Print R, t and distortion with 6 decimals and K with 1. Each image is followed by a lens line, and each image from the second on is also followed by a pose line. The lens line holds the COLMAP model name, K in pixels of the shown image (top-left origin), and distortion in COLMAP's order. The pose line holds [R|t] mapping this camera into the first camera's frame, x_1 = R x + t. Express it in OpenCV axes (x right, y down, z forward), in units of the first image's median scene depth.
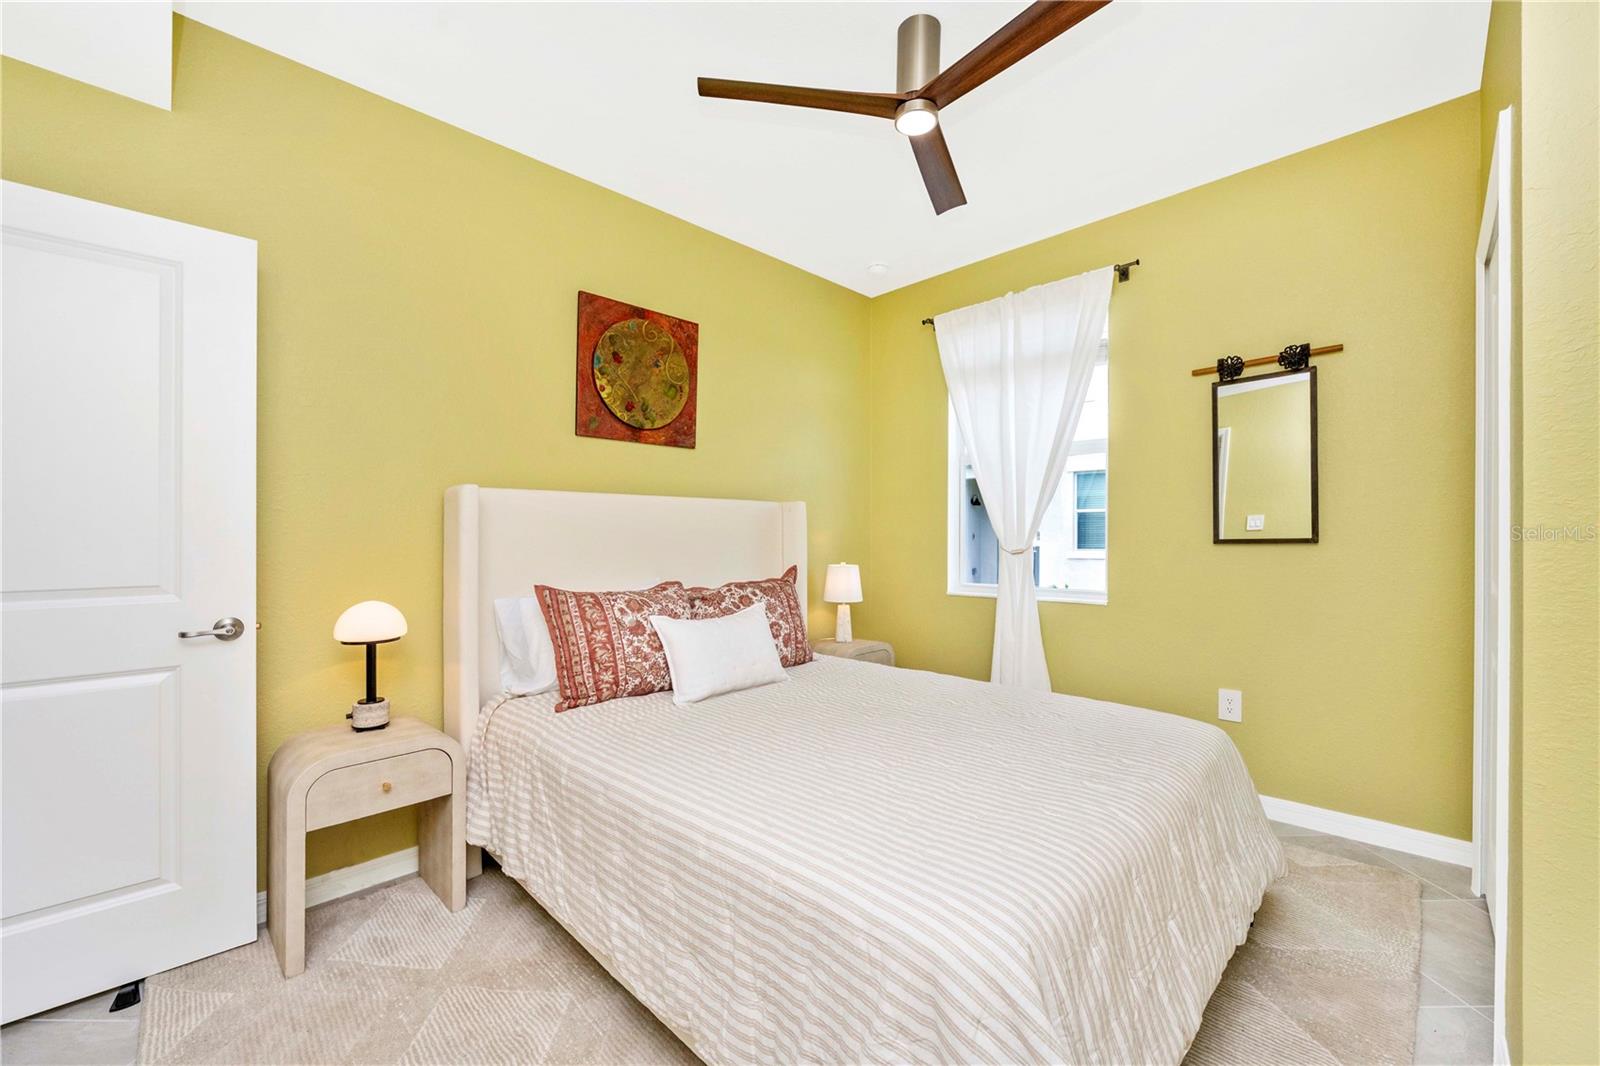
lens RADIAL K [[661.7, 0, 793.3], [0, 661.7, 539.9], [0, 0, 1]] dist [-0.030474, -0.000016]
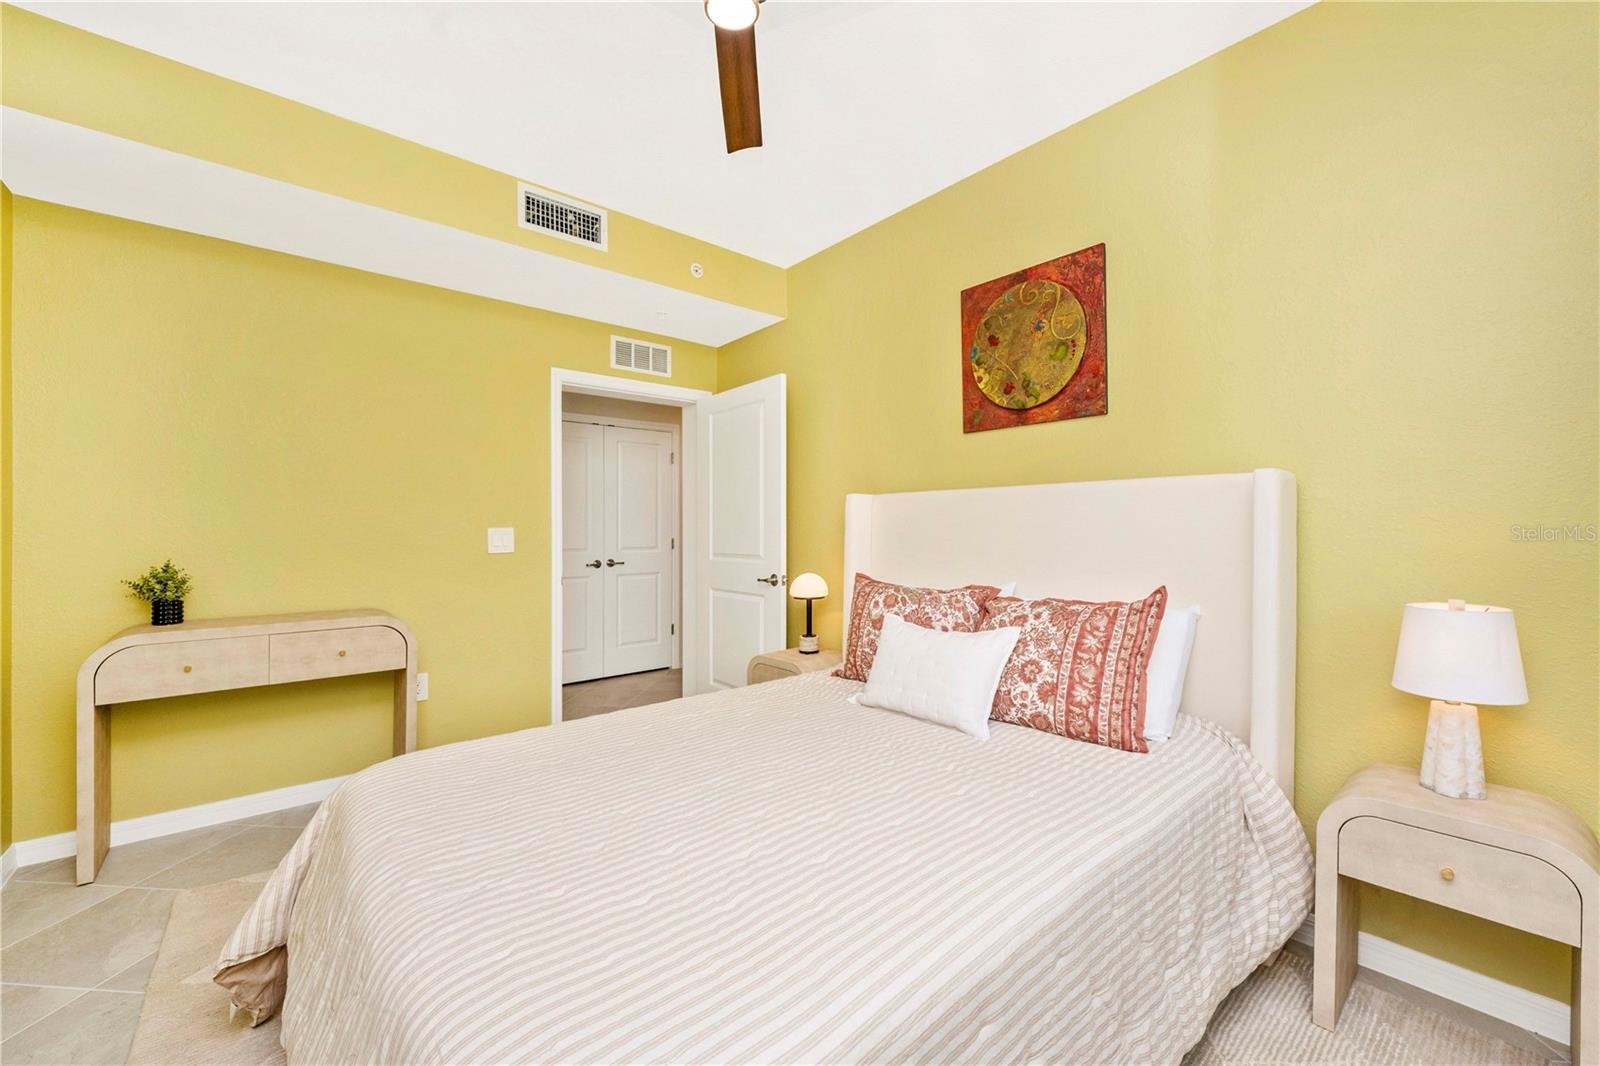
lens RADIAL K [[621.5, 0, 800.0], [0, 621.5, 533.0], [0, 0, 1]] dist [-0.043618, -0.000048]
pose [[-0.094327, 0.008716, -0.995503, 0.632619], [-0.000781, 0.999961, 0.008829, -0.013166], [0.995541, 0.001610, -0.094317, 0.819665]]
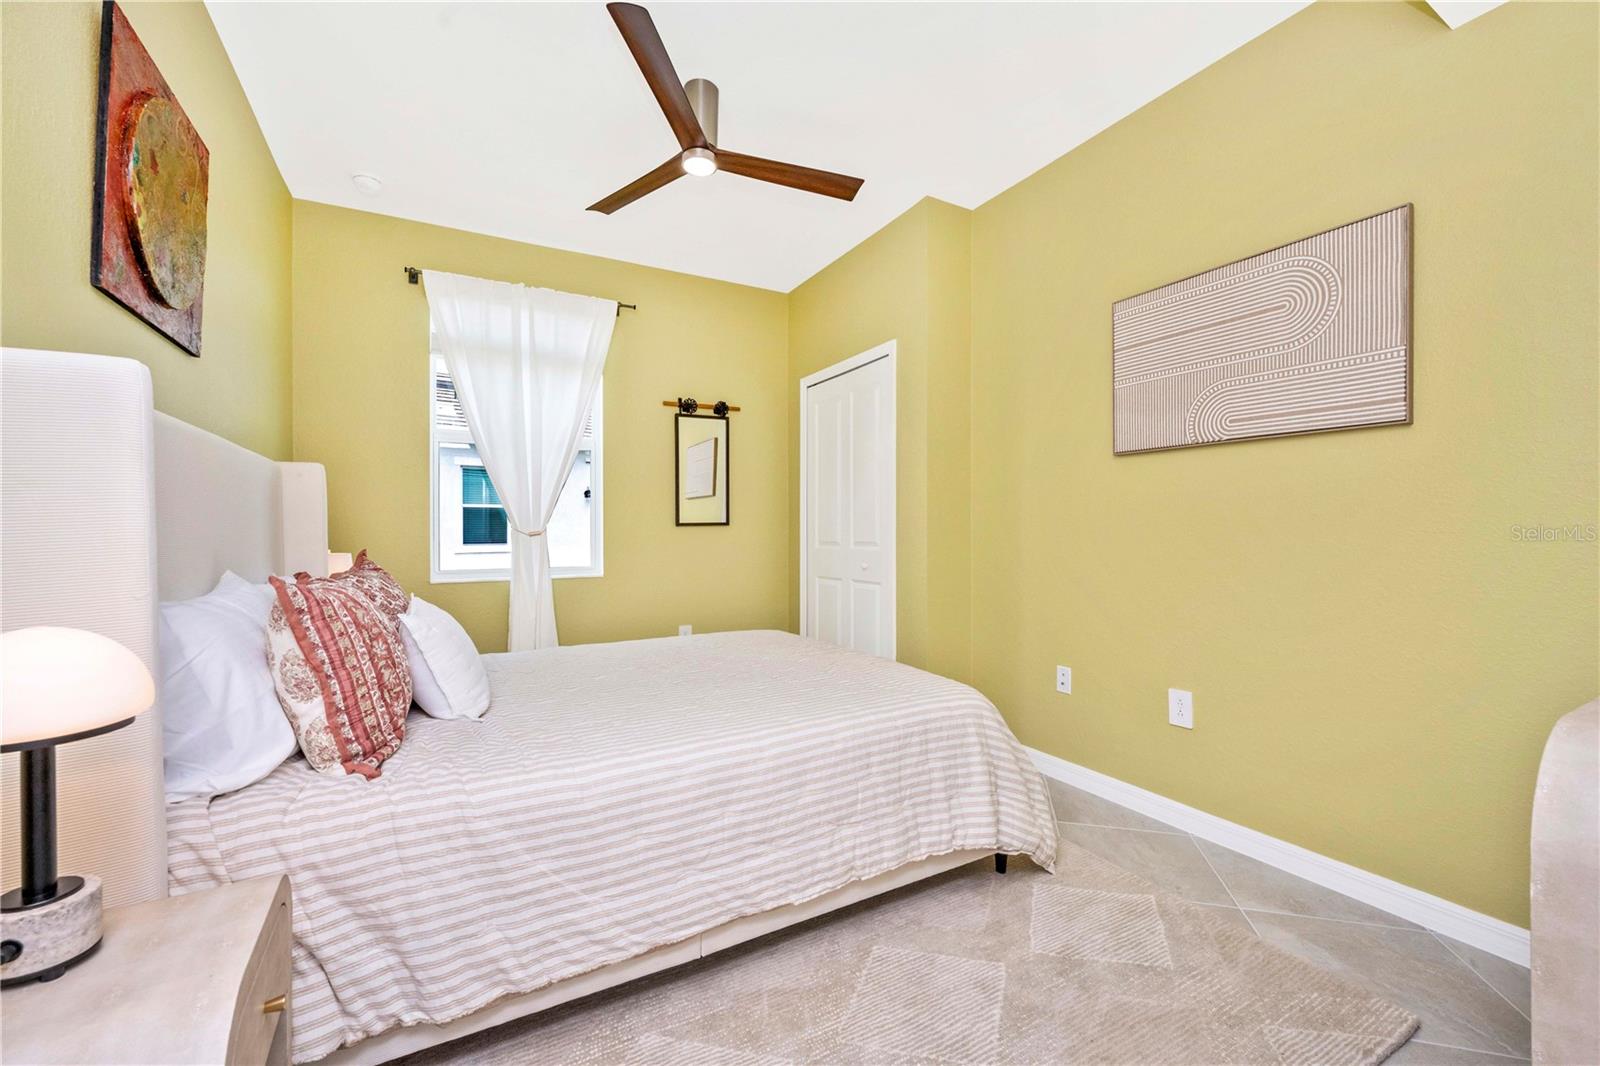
lens RADIAL K [[636.7, 0, 801.0], [0, 636.7, 547.0], [0, 0, 1]] dist [-0.002584, -0.000087]
pose [[0.266622, -0.015856, 0.963671, -0.645932], [-0.002135, 0.999852, 0.017042, 0.028969], [-0.963799, -0.006601, 0.266548, 0.364774]]
